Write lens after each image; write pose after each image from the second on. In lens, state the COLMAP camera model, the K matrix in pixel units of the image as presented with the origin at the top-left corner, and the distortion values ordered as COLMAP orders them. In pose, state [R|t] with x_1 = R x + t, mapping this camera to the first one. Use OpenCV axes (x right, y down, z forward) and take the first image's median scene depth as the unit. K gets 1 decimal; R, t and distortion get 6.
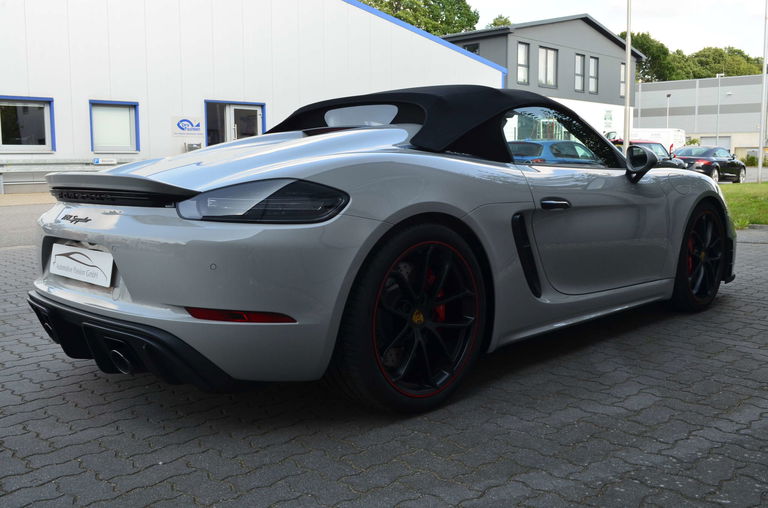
lens RADIAL K [[741.8, 0, 384.0], [0, 741.8, 254.0], [0, 0, 1]] dist [-0.007118, 0.001234]
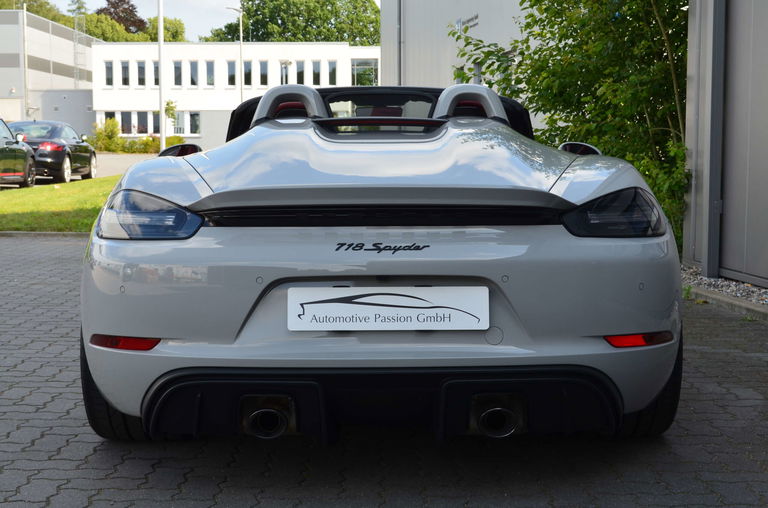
lens RADIAL K [[1259.0, 0, 386.0], [0, 1259.0, 231.9], [0, 0, 1]] dist [-0.009333, 0.007053]
pose [[0.696438, -0.050982, 0.715804, -1.204086], [0.088643, 0.995946, -0.015310, -0.040199], [-0.712121, 0.074114, 0.698133, 0.116987]]
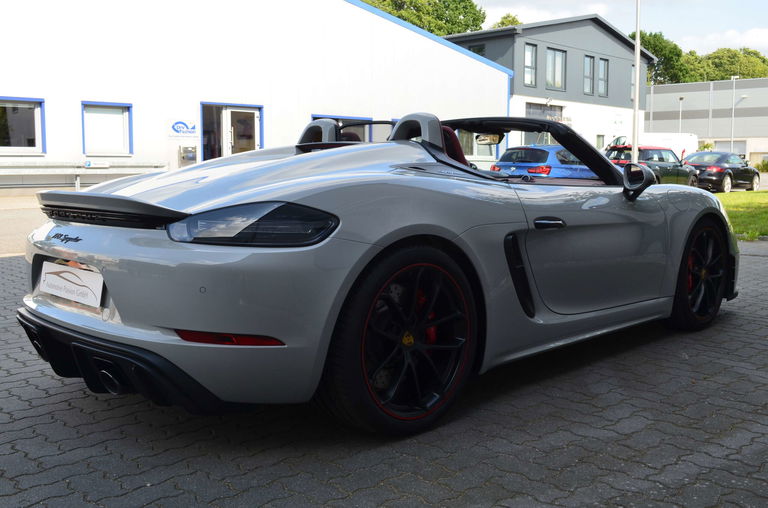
lens RADIAL K [[770.3, 0, 384.0], [0, 770.3, 254.0], [0, 0, 1]] dist [-0.001402, -0.006645]
pose [[0.999977, 0.006257, -0.002607, 0.014252], [-0.006278, 0.999950, -0.007787, -0.019401], [0.002558, 0.007804, 0.999966, -0.034699]]
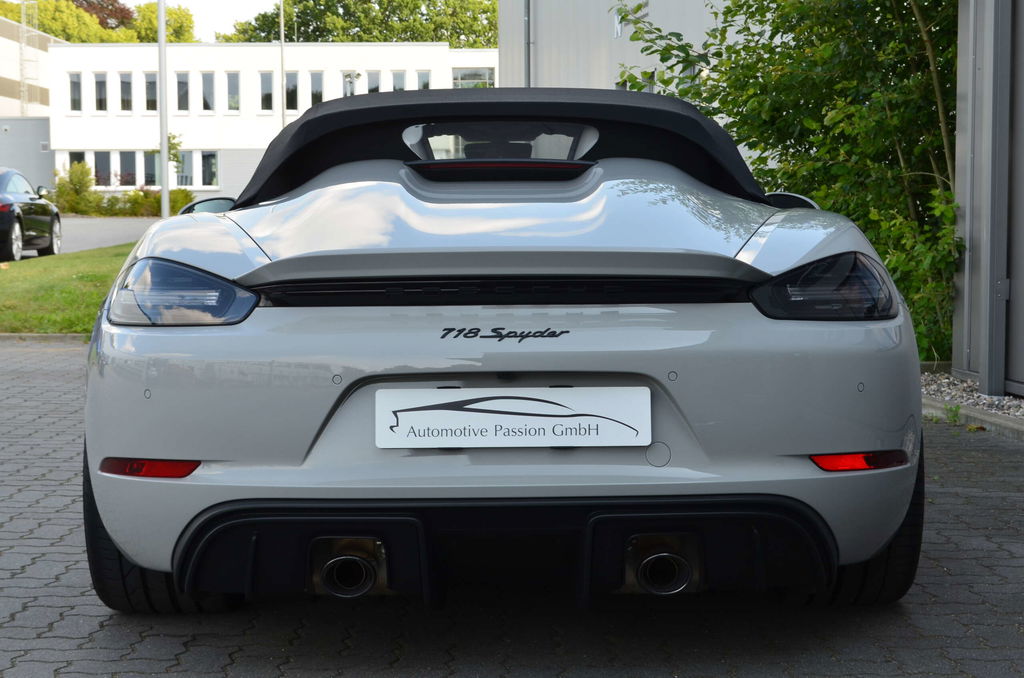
lens RADIAL K [[1977.6, 0, 512.0], [0, 1977.6, 339.0], [0, 0, 1]] dist [0.002511, -0.008448]
pose [[0.694734, -0.053505, 0.717274, -1.328620], [0.092388, 0.995607, -0.015218, -0.019873], [-0.713309, 0.076840, 0.696625, -0.000446]]
